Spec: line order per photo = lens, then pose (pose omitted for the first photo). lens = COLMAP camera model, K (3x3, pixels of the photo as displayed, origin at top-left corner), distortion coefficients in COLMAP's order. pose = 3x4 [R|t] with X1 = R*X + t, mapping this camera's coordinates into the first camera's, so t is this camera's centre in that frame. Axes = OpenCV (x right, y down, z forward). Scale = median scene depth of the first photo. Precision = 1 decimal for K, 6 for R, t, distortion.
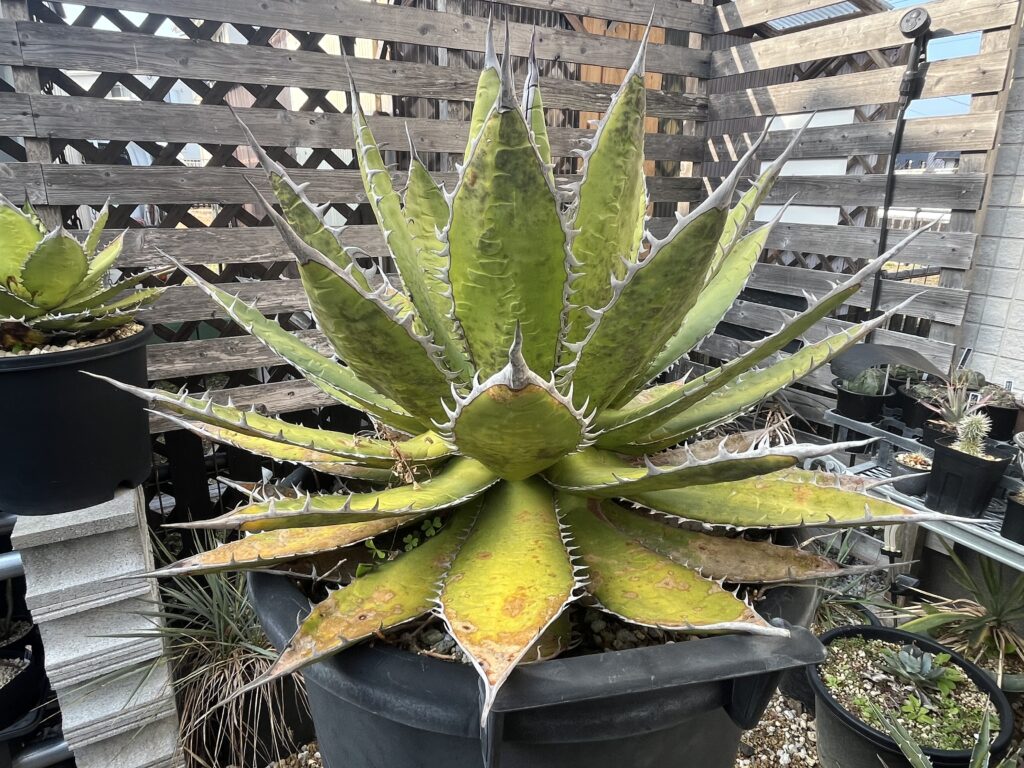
lens RADIAL K [[633.5, 0, 512.2], [0, 633.5, 382.3], [0, 0, 1]] dist [0.000025, -0.001042]
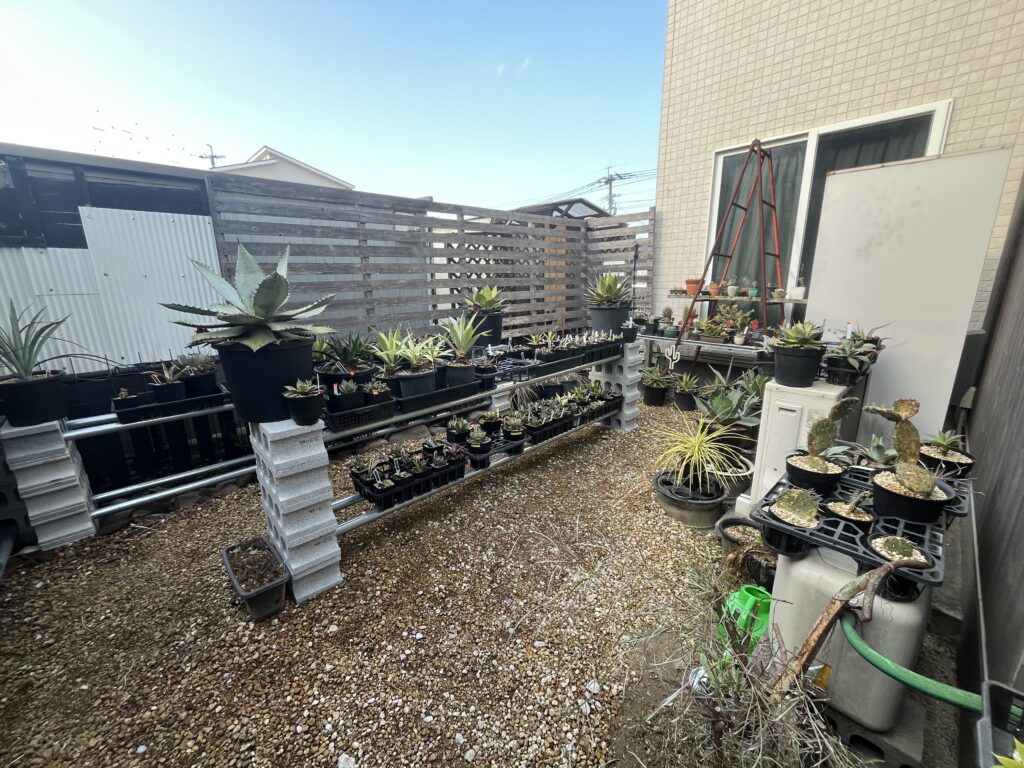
lens RADIAL K [[409.0, 0, 510.4], [0, 409.0, 382.6], [0, 0, 1]] dist [0.002312, 0.000233]
pose [[0.973119, -0.081086, 0.215557, -0.881955], [0.093833, 0.994354, -0.049560, 0.454556], [-0.210322, 0.068454, 0.975233, -1.492195]]
